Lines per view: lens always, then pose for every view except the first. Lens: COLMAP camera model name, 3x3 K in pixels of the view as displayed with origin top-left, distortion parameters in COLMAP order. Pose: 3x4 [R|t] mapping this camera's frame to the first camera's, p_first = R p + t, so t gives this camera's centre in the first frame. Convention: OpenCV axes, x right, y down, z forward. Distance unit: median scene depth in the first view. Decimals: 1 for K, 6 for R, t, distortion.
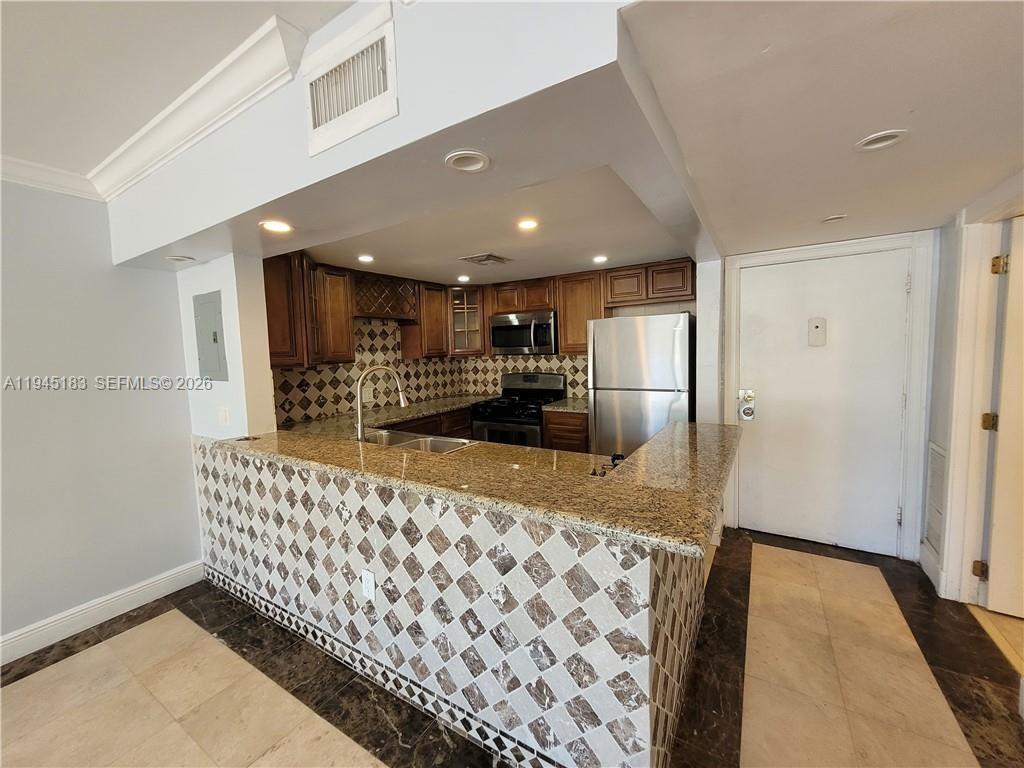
lens RADIAL K [[407.3, 0, 508.6], [0, 407.3, 380.7], [0, 0, 1]] dist [0.002823, 0.000074]
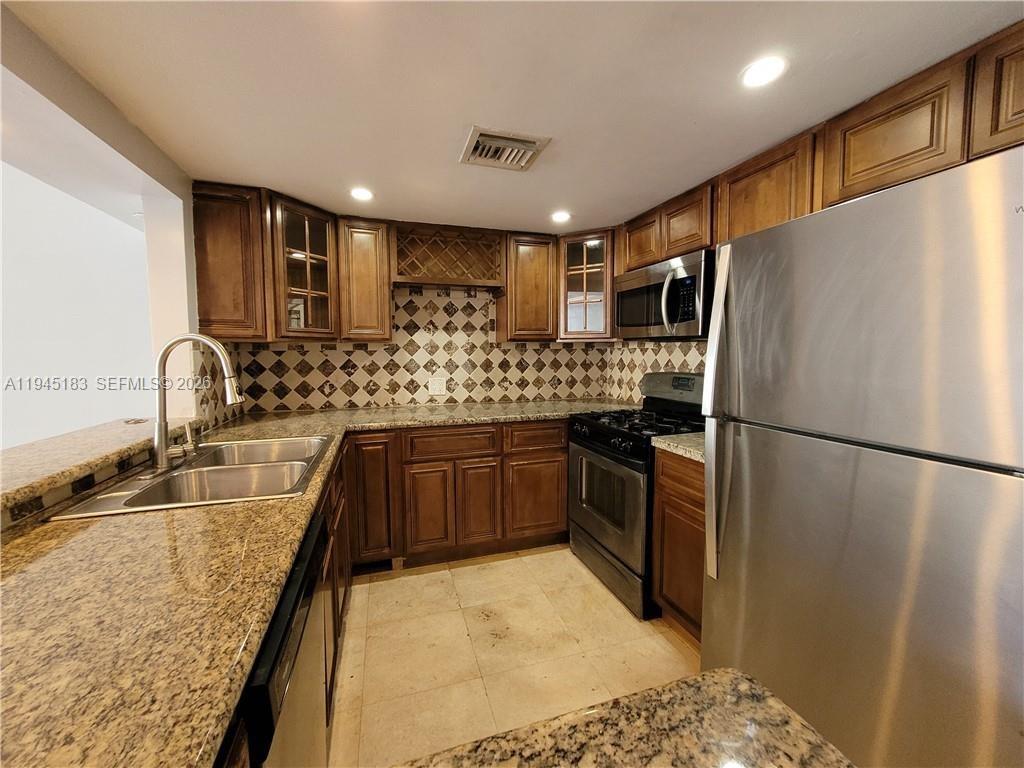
lens RADIAL K [[407.3, 0, 512.9], [0, 407.3, 379.2], [0, 0, 1]] dist [0.002823, 0.000074]
pose [[0.772187, 0.078103, -0.630577, 0.380624], [-0.073772, 0.996725, 0.033114, -0.021349], [0.631099, 0.020948, 0.775420, 0.701177]]
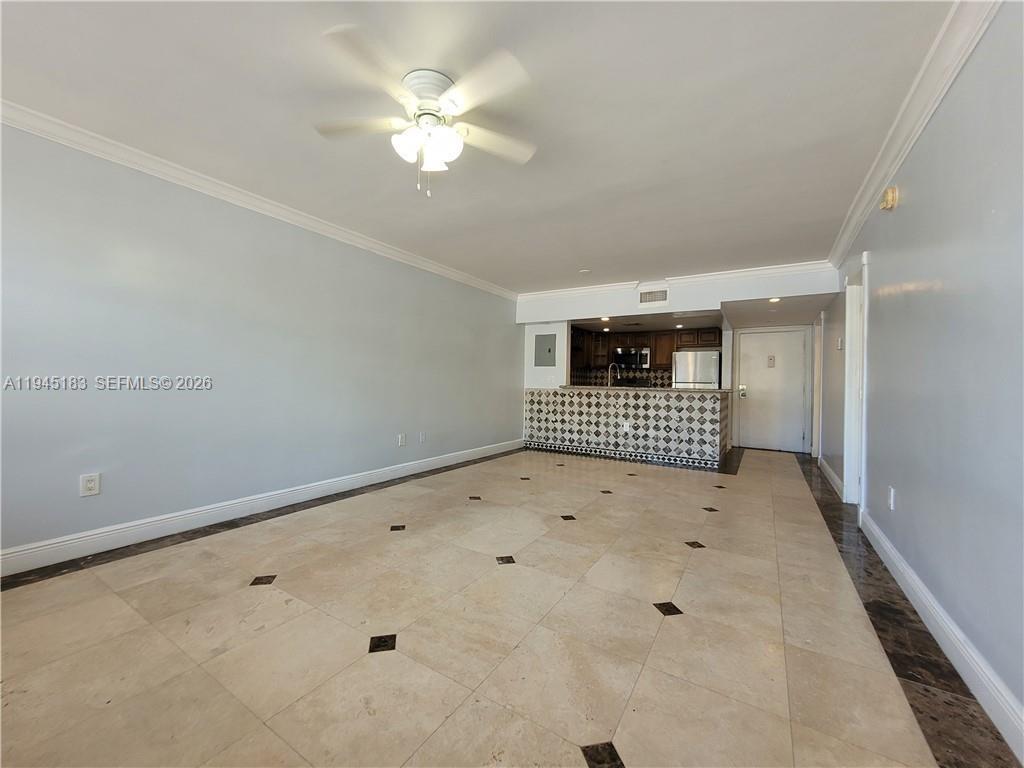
lens RADIAL K [[407.3, 0, 506.7], [0, 407.3, 377.2], [0, 0, 1]] dist [0.002823, 0.000074]
pose [[0.998648, 0.051351, -0.008120, -0.882537], [-0.051879, 0.994456, -0.091462, 0.307502], [0.003378, 0.091759, 0.995775, -1.570386]]
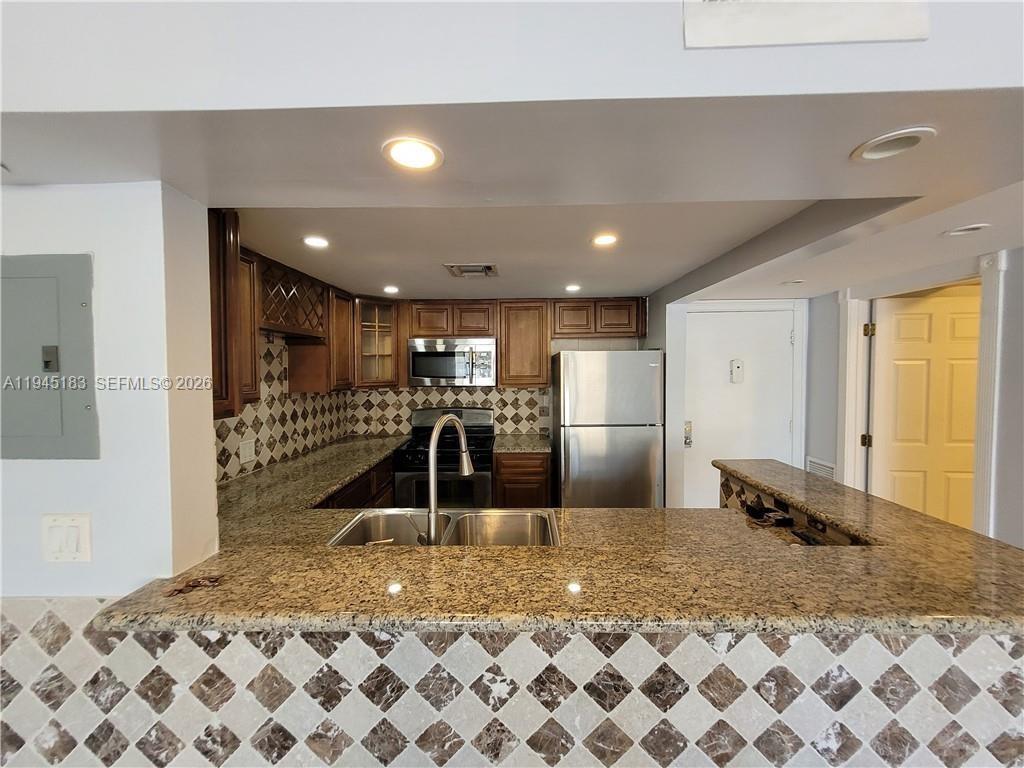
lens RADIAL K [[407.3, 0, 512.0], [0, 407.3, 381.2], [0, 0, 1]] dist [0.002823, 0.000074]
pose [[0.855050, 0.008284, 0.518480, -0.472855], [0.022603, 0.998327, -0.053226, -0.043800], [-0.518053, 0.057230, 0.853432, 0.341561]]
